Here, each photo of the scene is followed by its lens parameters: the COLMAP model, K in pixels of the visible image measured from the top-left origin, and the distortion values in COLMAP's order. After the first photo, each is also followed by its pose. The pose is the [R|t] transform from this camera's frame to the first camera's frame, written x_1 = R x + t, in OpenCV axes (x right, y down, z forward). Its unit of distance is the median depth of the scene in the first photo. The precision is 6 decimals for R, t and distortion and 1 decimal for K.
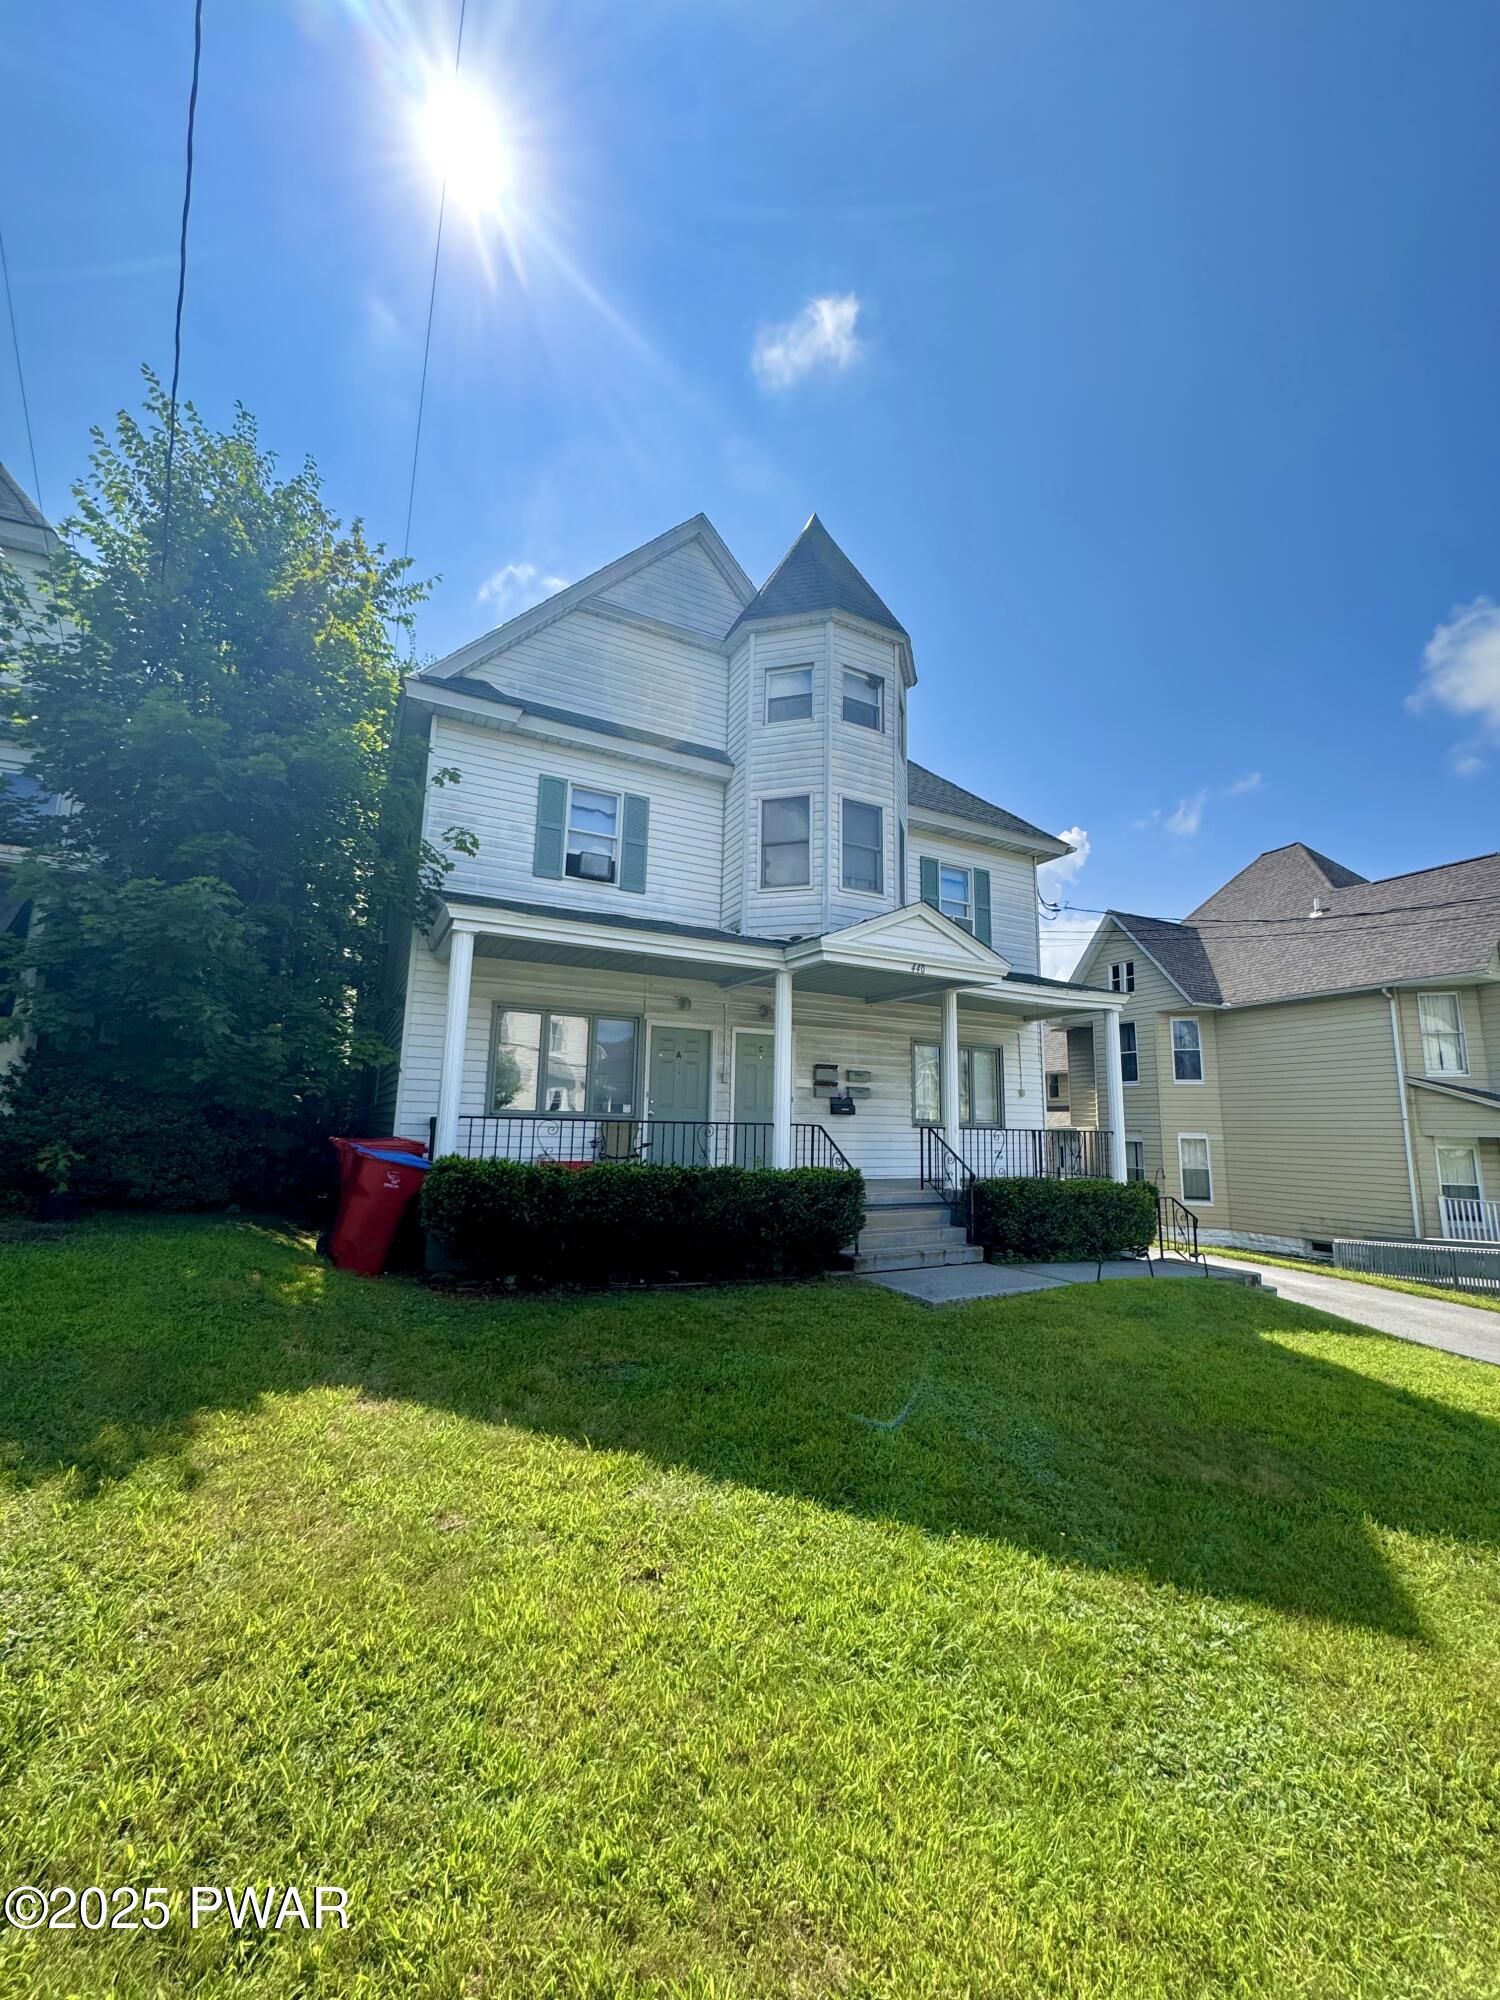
lens RADIAL K [[791.2, 0, 750.8], [0, 791.2, 996.7], [0, 0, 1]] dist [-0.001469, 0.000285]
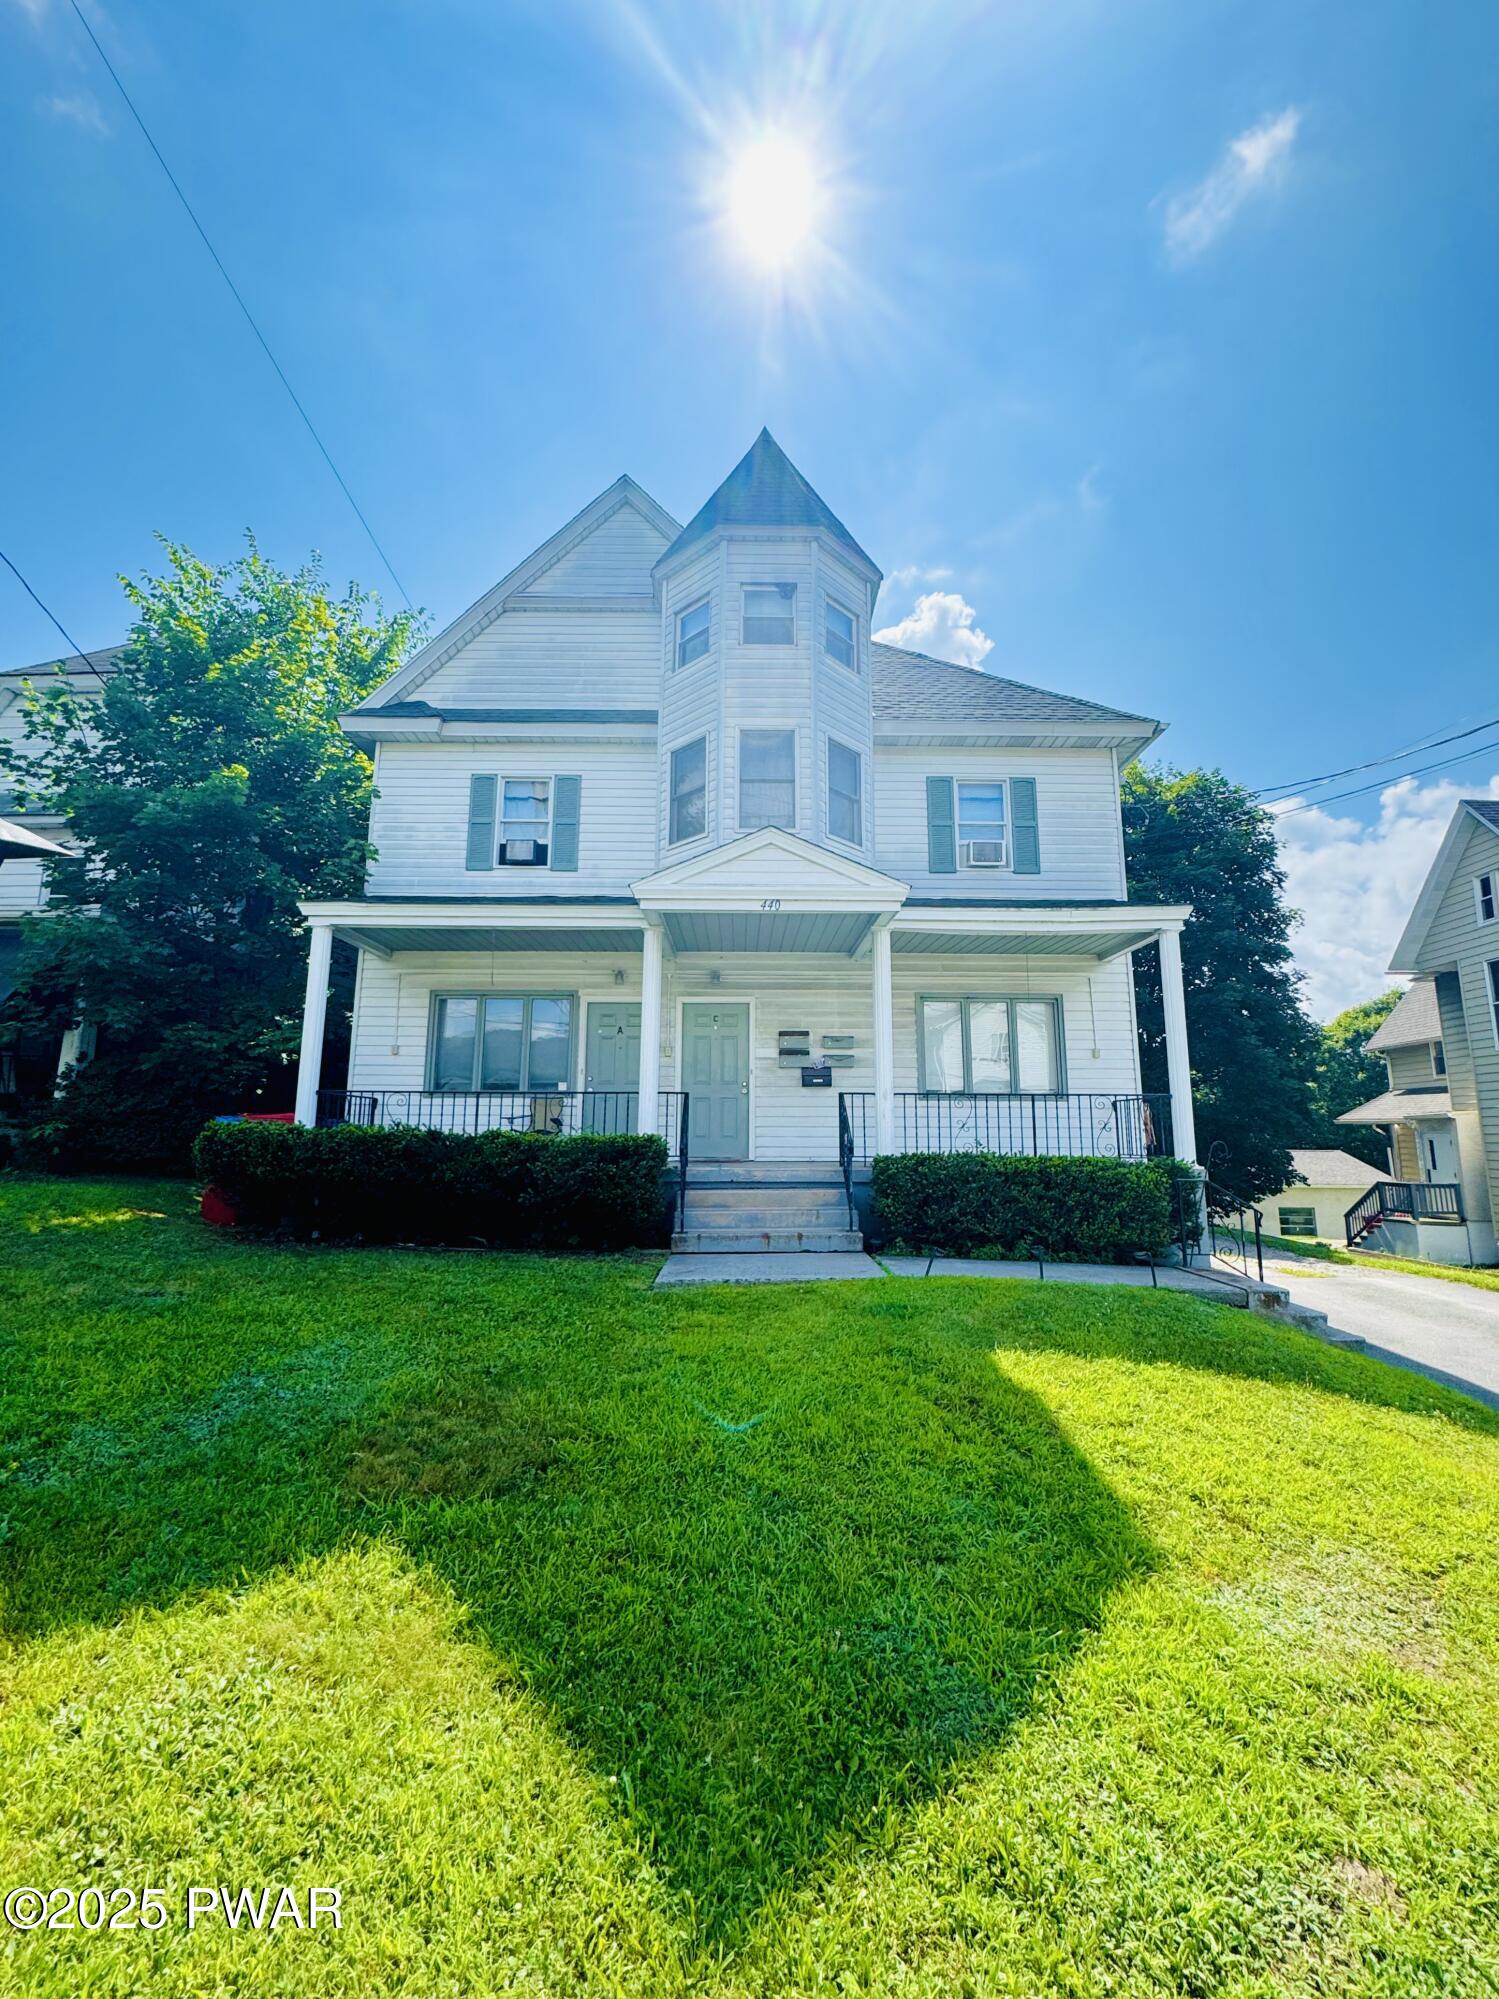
lens RADIAL K [[825.4, 0, 751.5], [0, 825.4, 993.6], [0, 0, 1]] dist [0.012533, -0.000118]
pose [[0.891054, -0.091204, -0.444639, 0.513490], [0.085937, 0.995785, -0.032037, 0.076123], [0.445687, -0.009664, 0.895137, 0.164491]]
